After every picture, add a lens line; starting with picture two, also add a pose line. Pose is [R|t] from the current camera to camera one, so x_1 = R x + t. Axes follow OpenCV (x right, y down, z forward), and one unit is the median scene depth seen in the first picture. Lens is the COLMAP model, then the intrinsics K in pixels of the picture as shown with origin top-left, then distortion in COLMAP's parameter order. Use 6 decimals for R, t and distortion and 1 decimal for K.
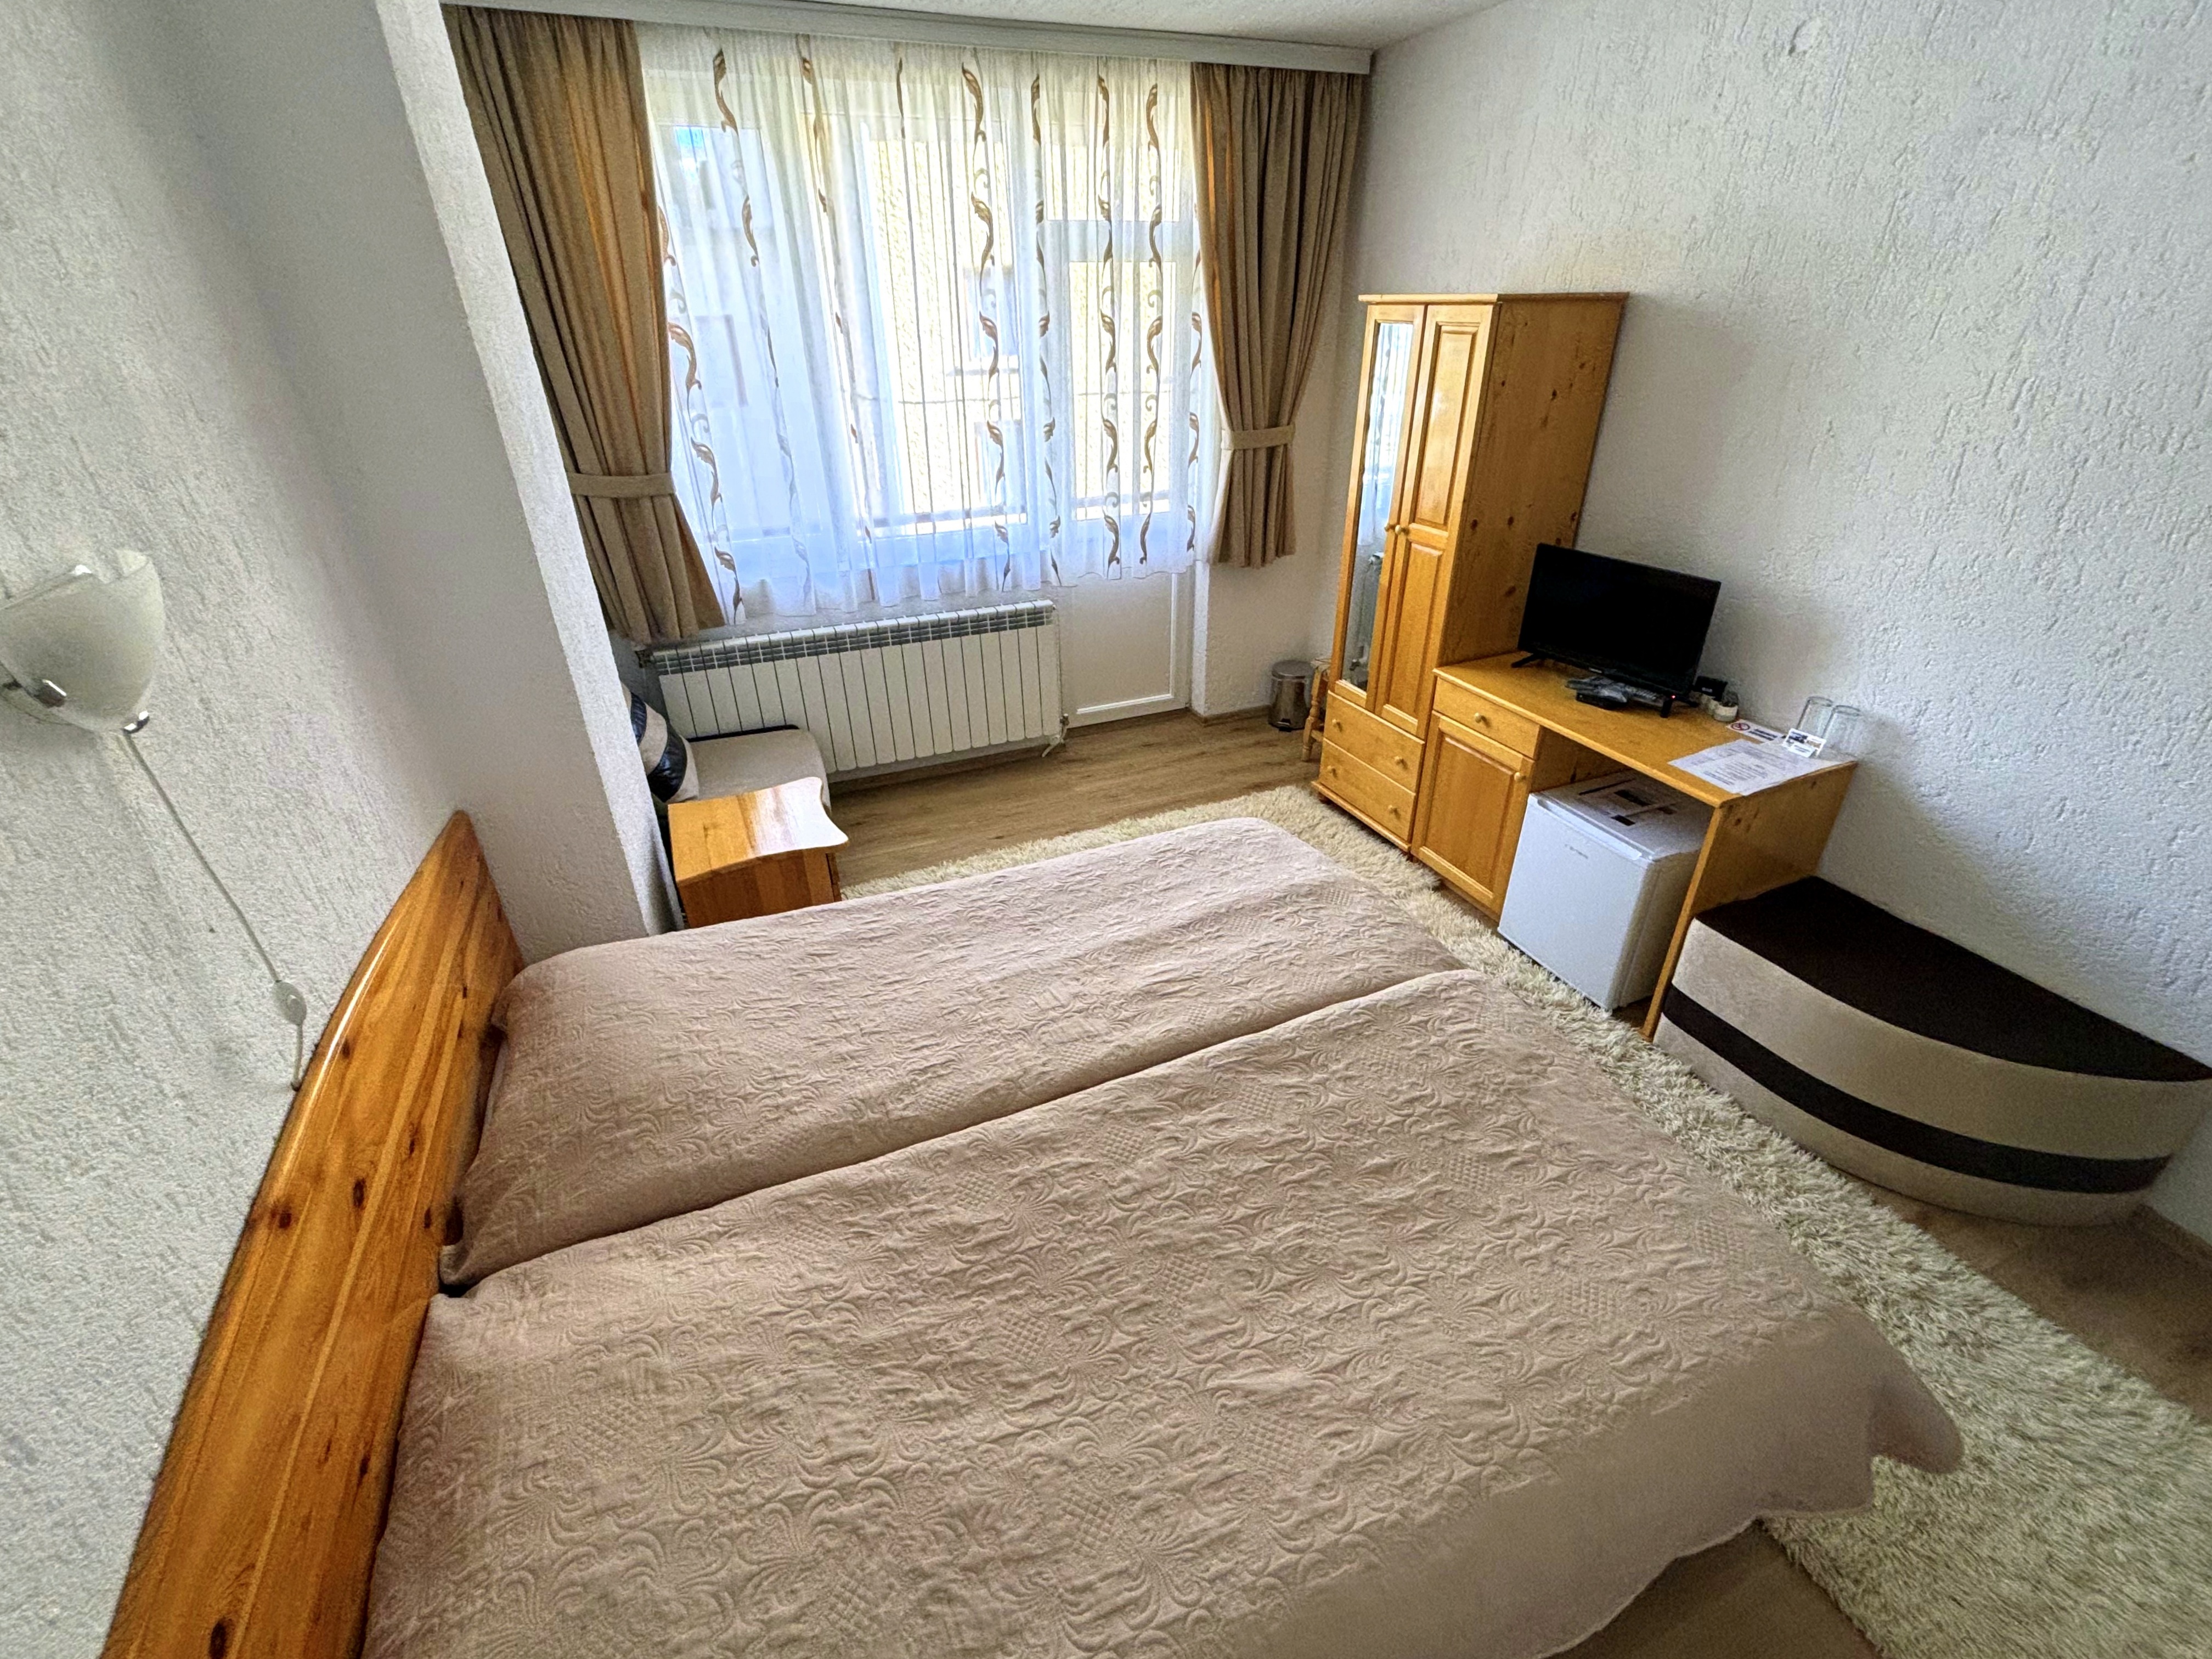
lens RADIAL K [[964.4, 0, 1102.4], [0, 964.4, 828.8], [0, 0, 1]] dist [-0.001258, -0.000168]
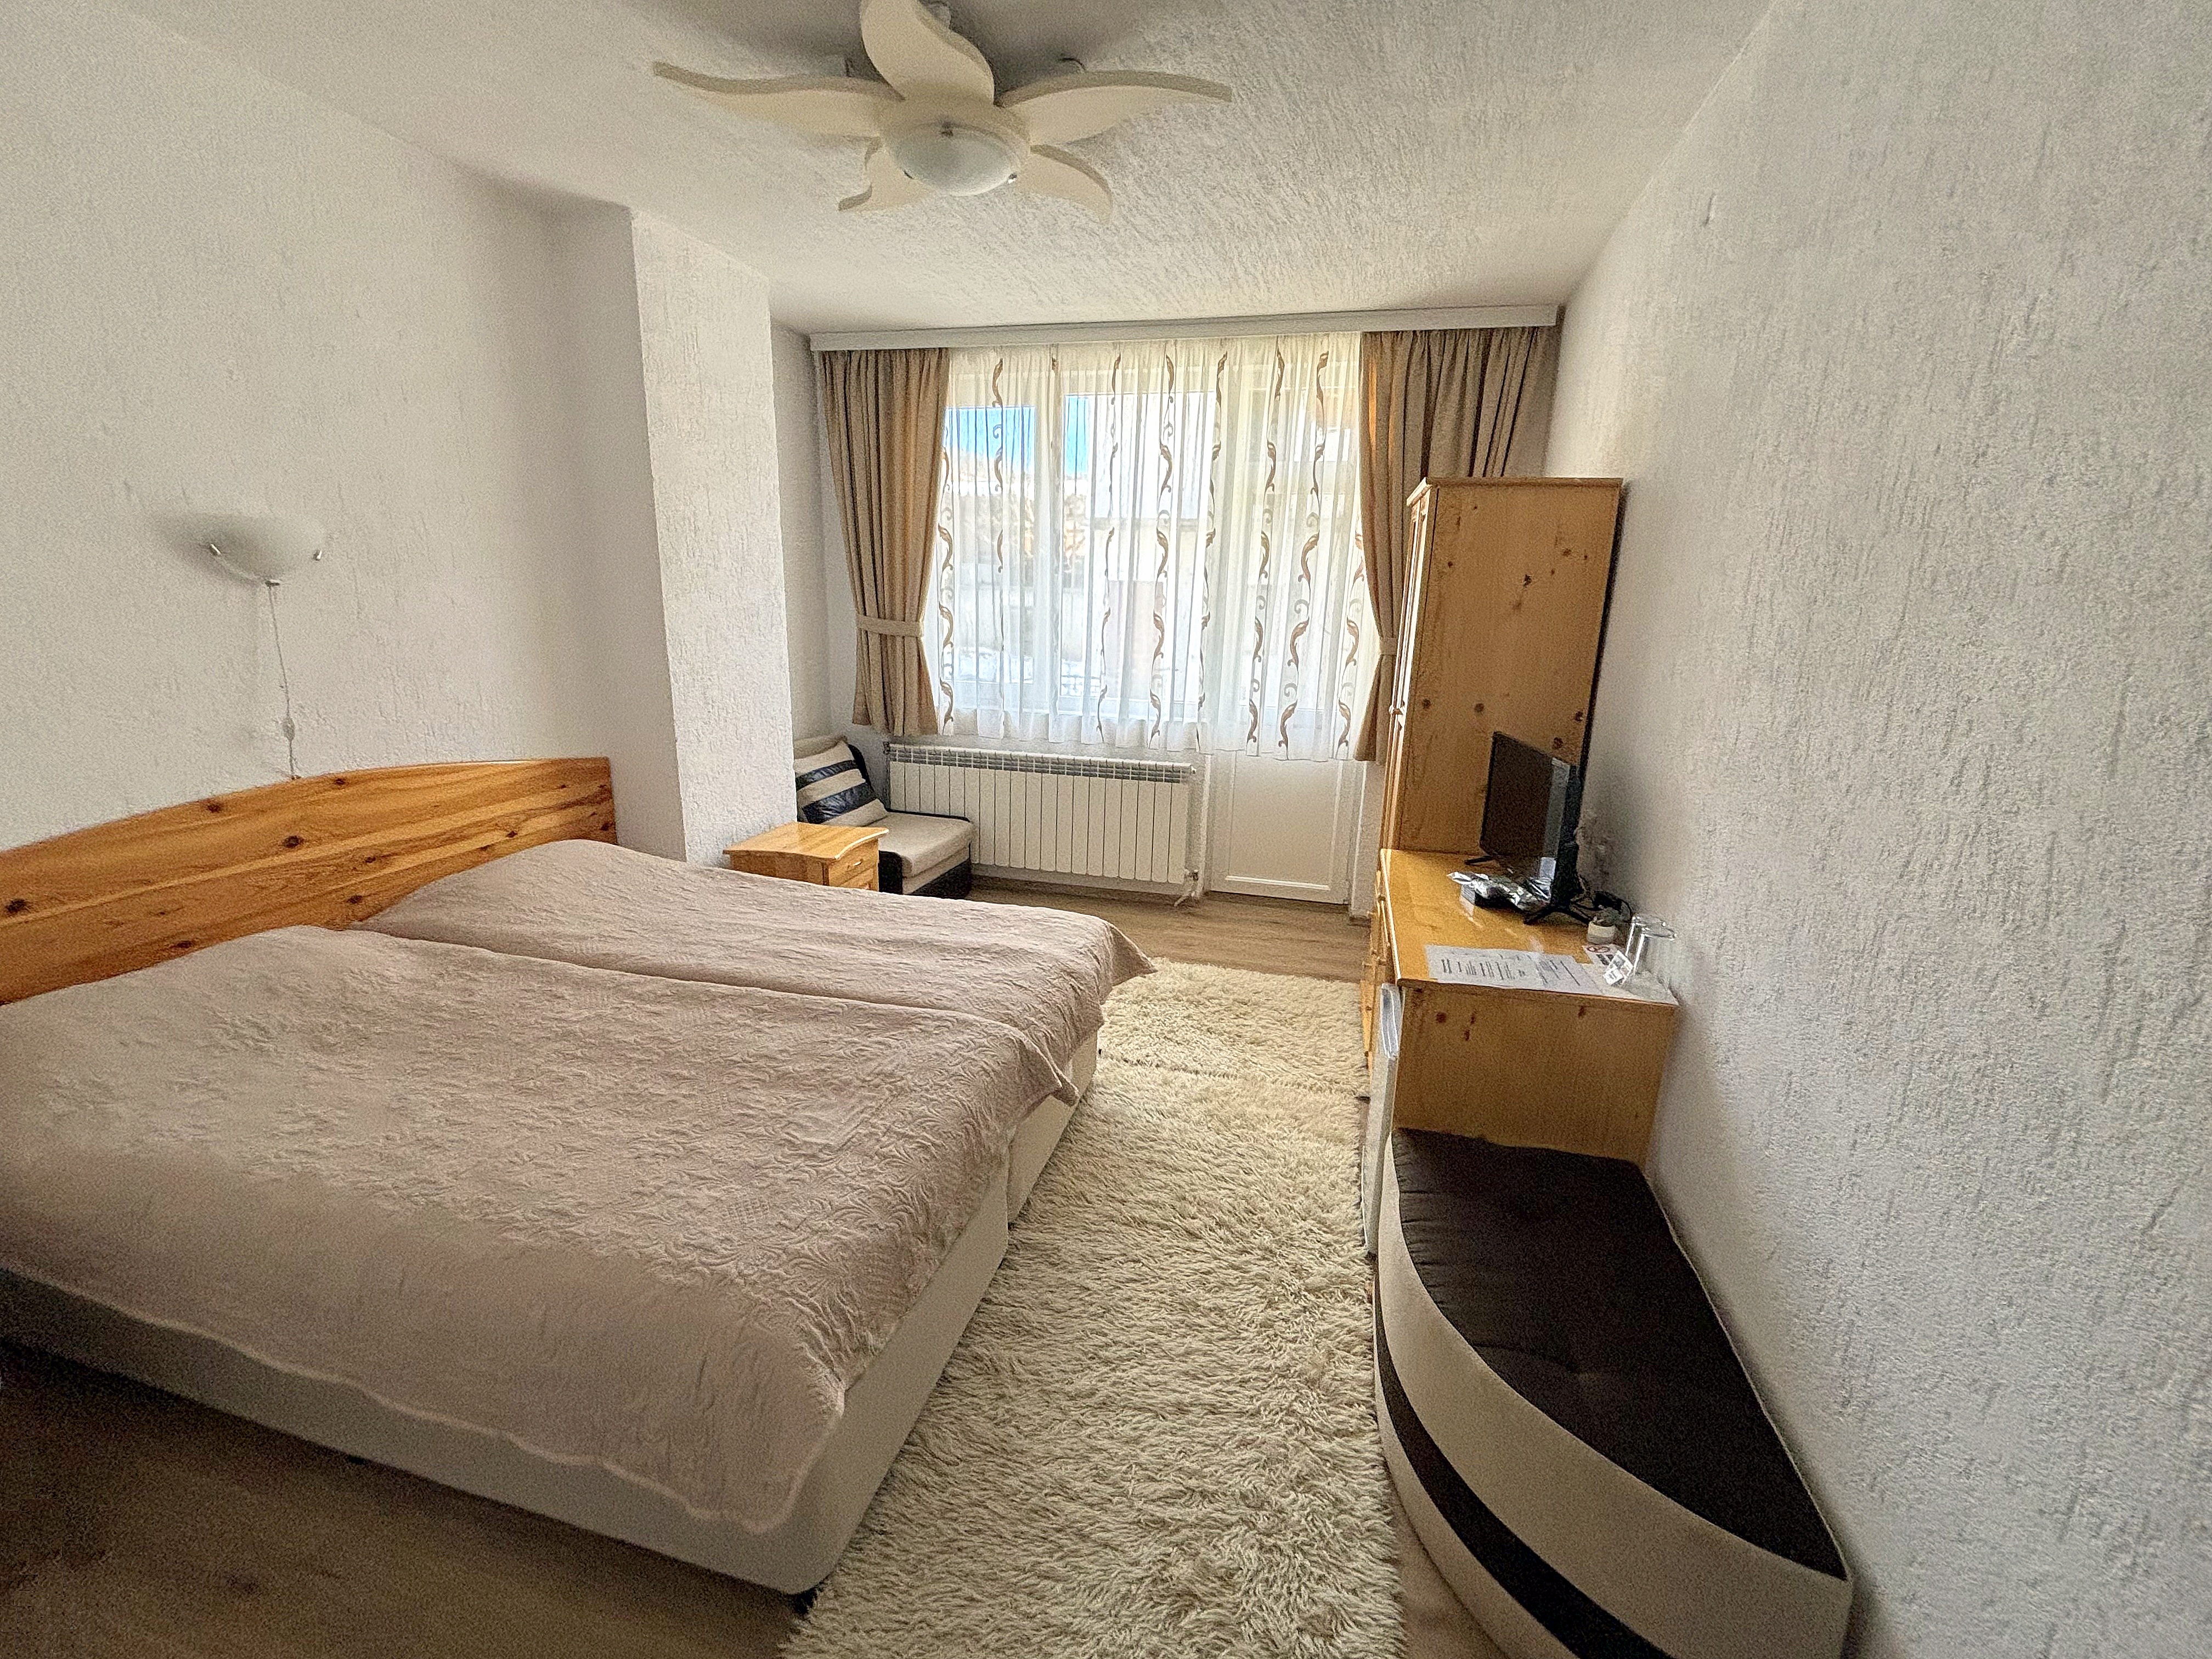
lens RADIAL K [[931.5, 0, 1108.7], [0, 931.5, 831.6], [0, 0, 1]] dist [0.001335, 0.000673]
pose [[0.797455, 0.182392, -0.575151, 0.599655], [-0.323432, 0.933918, -0.152279, 0.039343], [0.509369, 0.307458, 0.803749, 0.119450]]
